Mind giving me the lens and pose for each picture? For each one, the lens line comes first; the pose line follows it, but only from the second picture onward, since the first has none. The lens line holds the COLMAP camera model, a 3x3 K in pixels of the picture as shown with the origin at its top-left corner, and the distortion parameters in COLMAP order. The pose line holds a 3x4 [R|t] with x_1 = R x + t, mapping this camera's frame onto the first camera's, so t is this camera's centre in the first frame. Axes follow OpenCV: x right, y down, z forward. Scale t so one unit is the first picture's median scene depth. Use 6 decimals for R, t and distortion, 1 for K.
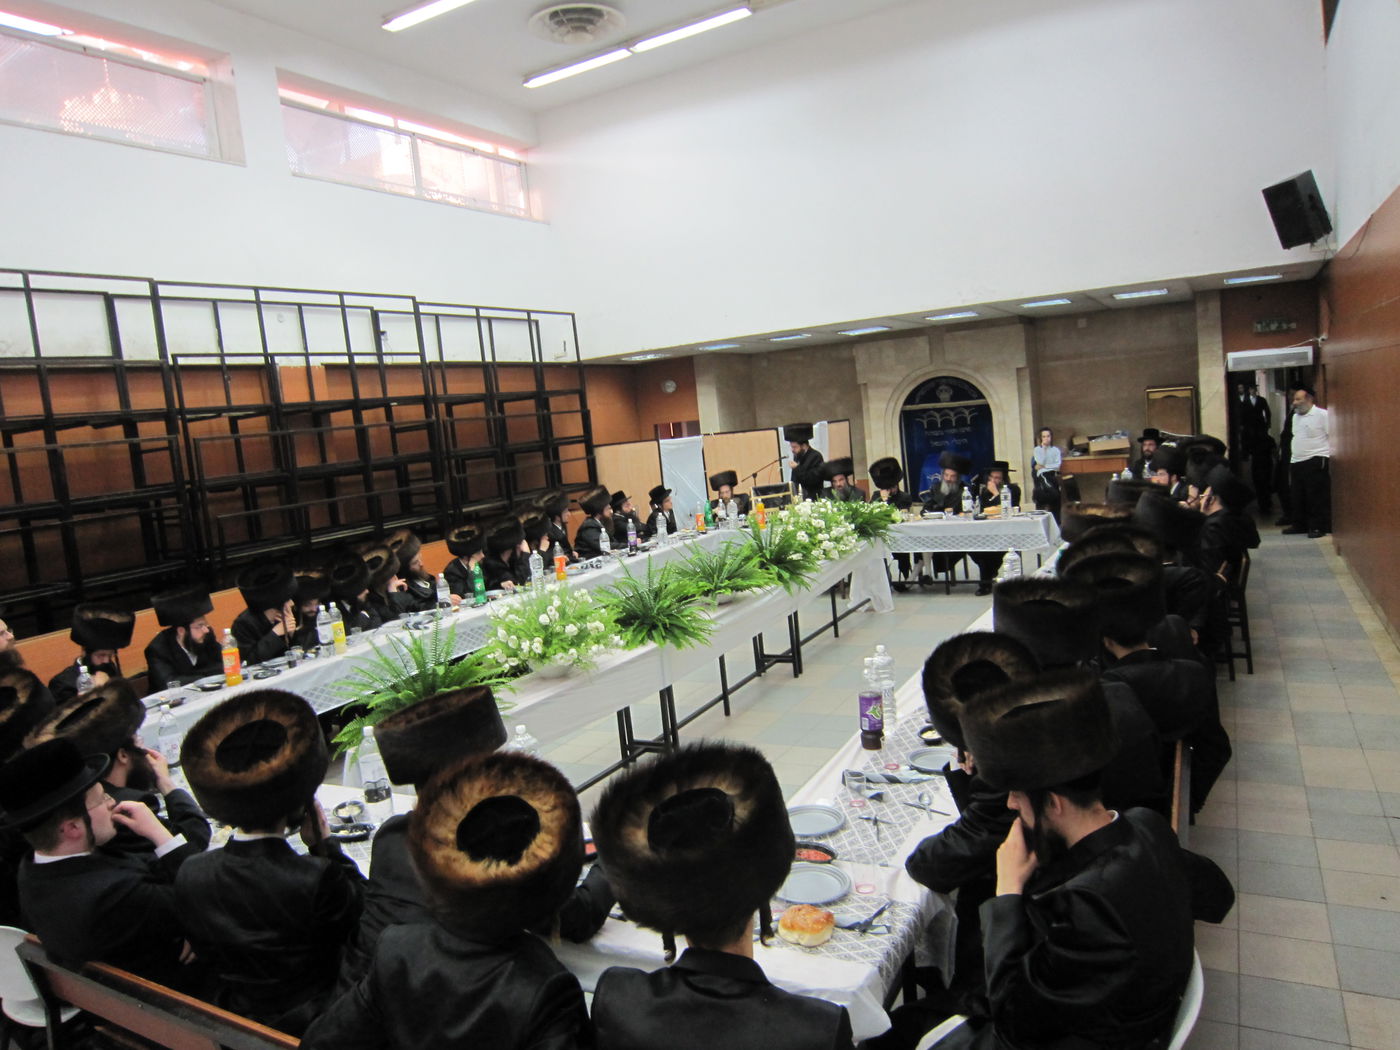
lens RADIAL K [[1002.8, 0, 680.9], [0, 1002.8, 525.1], [0, 0, 1]] dist [-0.055456, 0.021427]
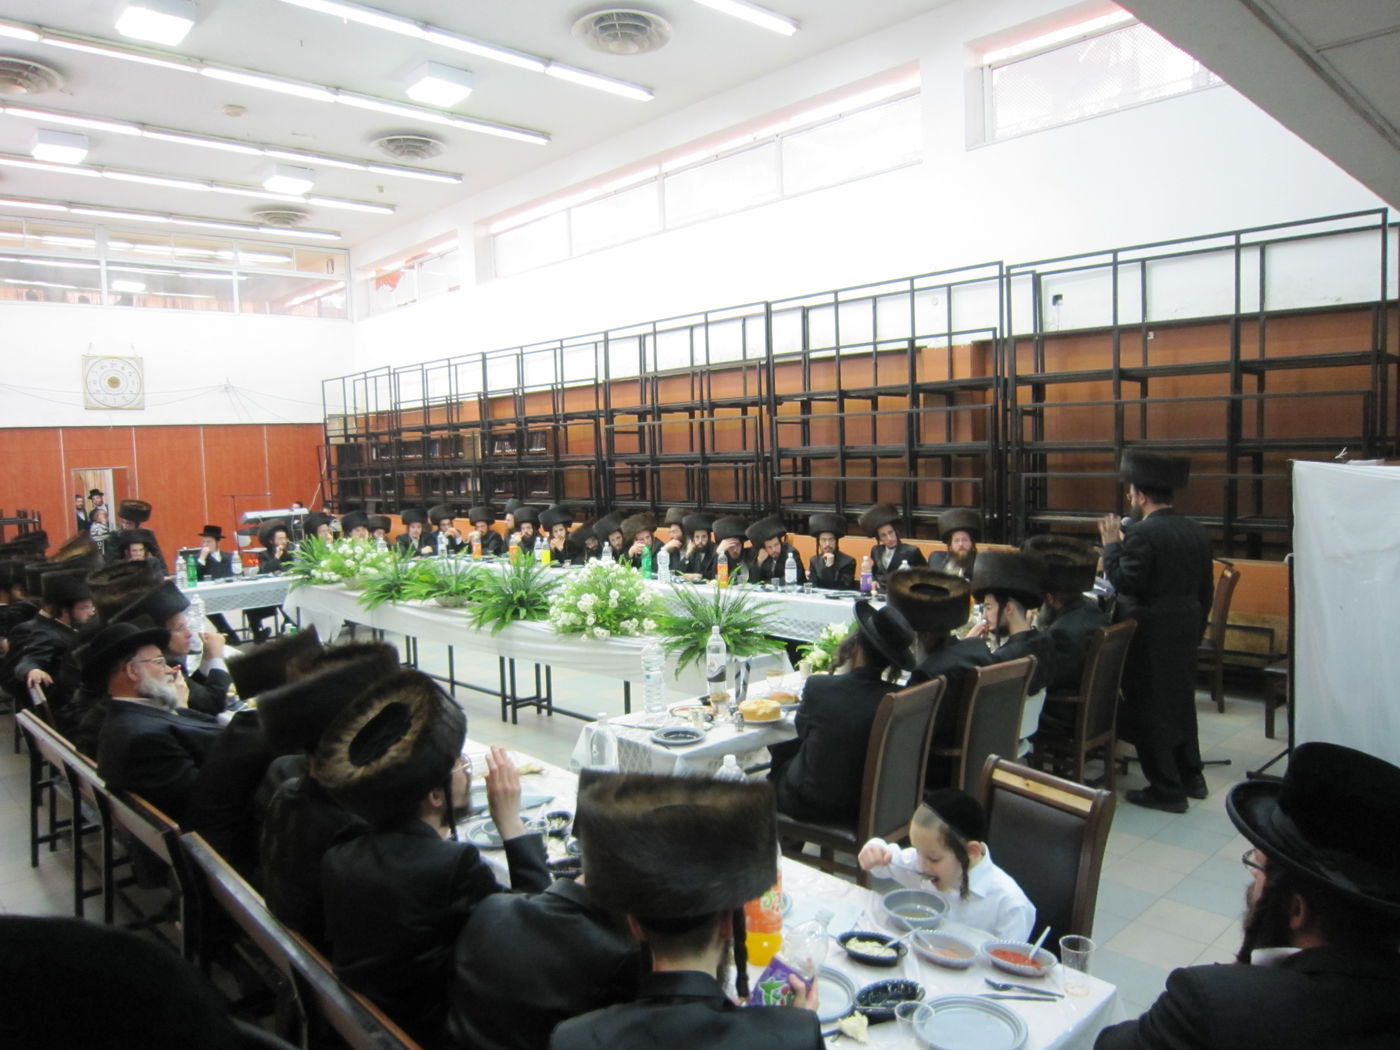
lens RADIAL K [[1002.8, 0, 680.9], [0, 1002.8, 525.1], [0, 0, 1]] dist [-0.055456, 0.021427]
pose [[-0.295013, 0.183455, -0.937716, 0.727992], [-0.043417, 0.977807, 0.204958, -0.187823], [0.954506, 0.101178, -0.280501, 1.100513]]
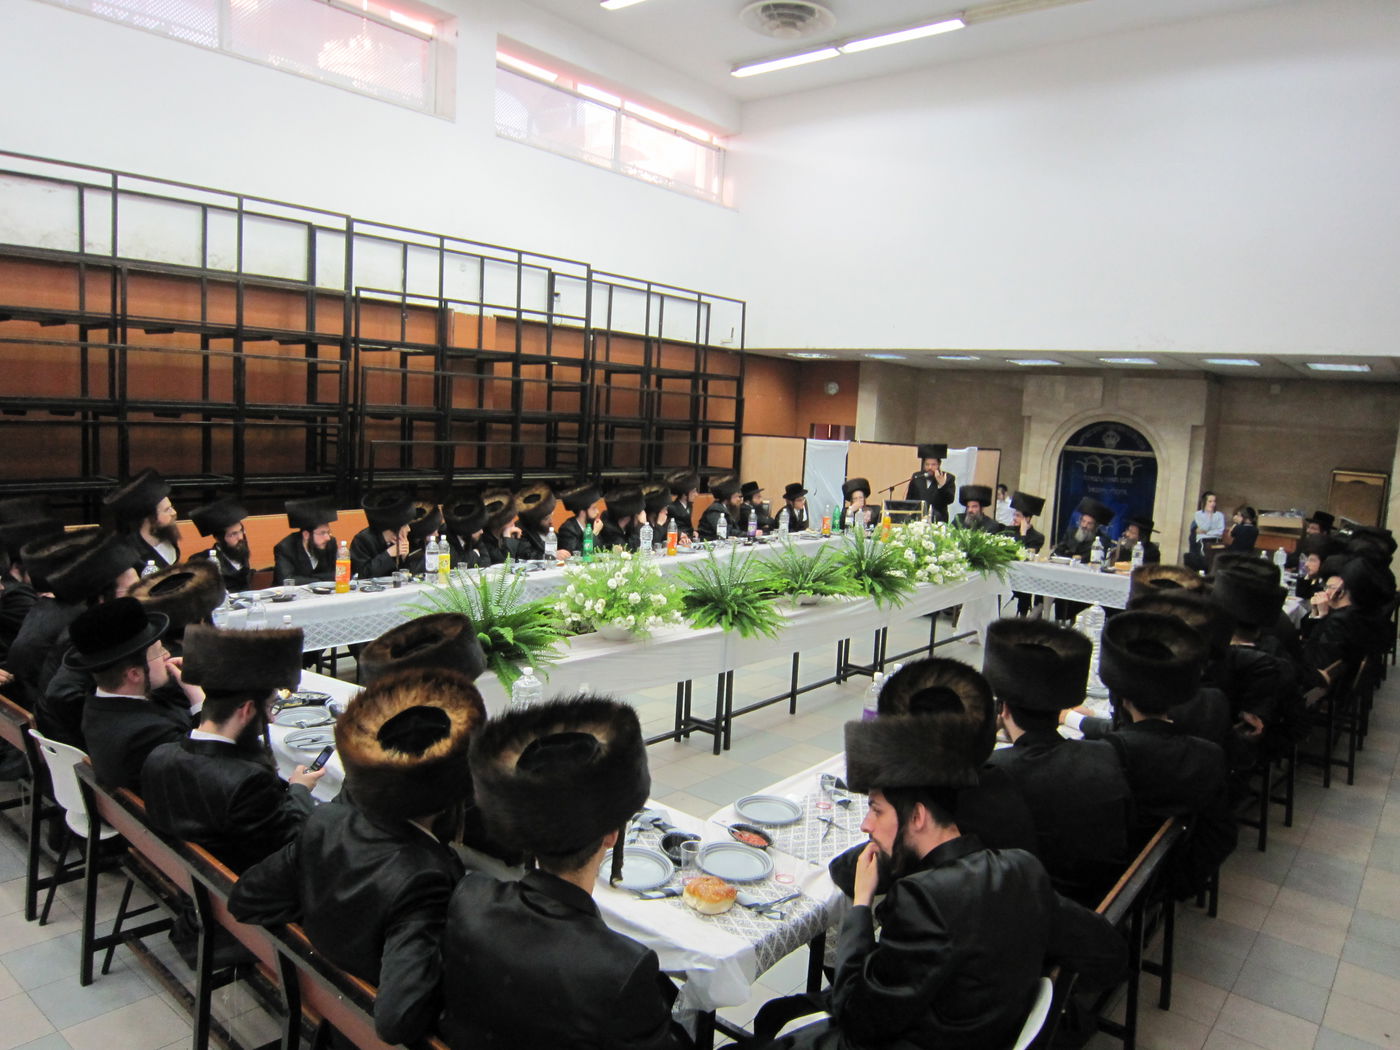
lens RADIAL K [[1002.8, 0, 680.9], [0, 1002.8, 525.1], [0, 0, 1]] dist [-0.055456, 0.021427]
pose [[0.970832, 0.174416, -0.164512, 0.048735], [-0.173022, 0.984652, 0.022879, -0.001318], [0.165978, 0.006252, 0.986110, -0.013539]]
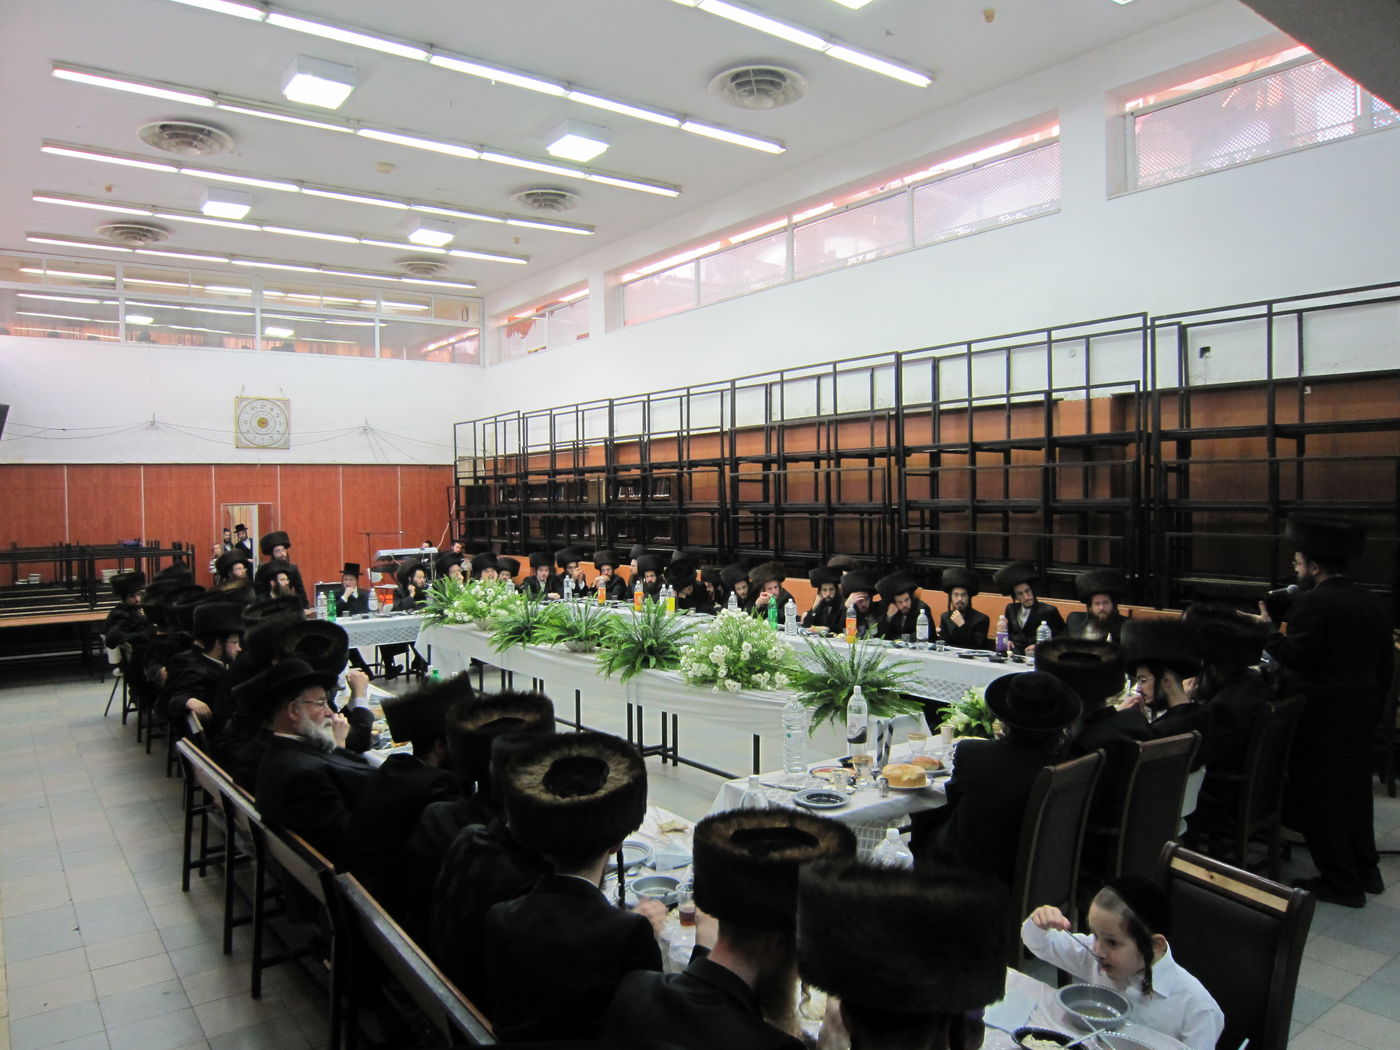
lens RADIAL K [[1002.8, 0, 680.9], [0, 1002.8, 525.1], [0, 0, 1]] dist [-0.055456, 0.021427]
pose [[-0.405105, 0.131536, -0.904759, 0.728538], [-0.048997, 0.985051, 0.165148, -0.189595], [0.912956, 0.111233, -0.392604, 1.089830]]
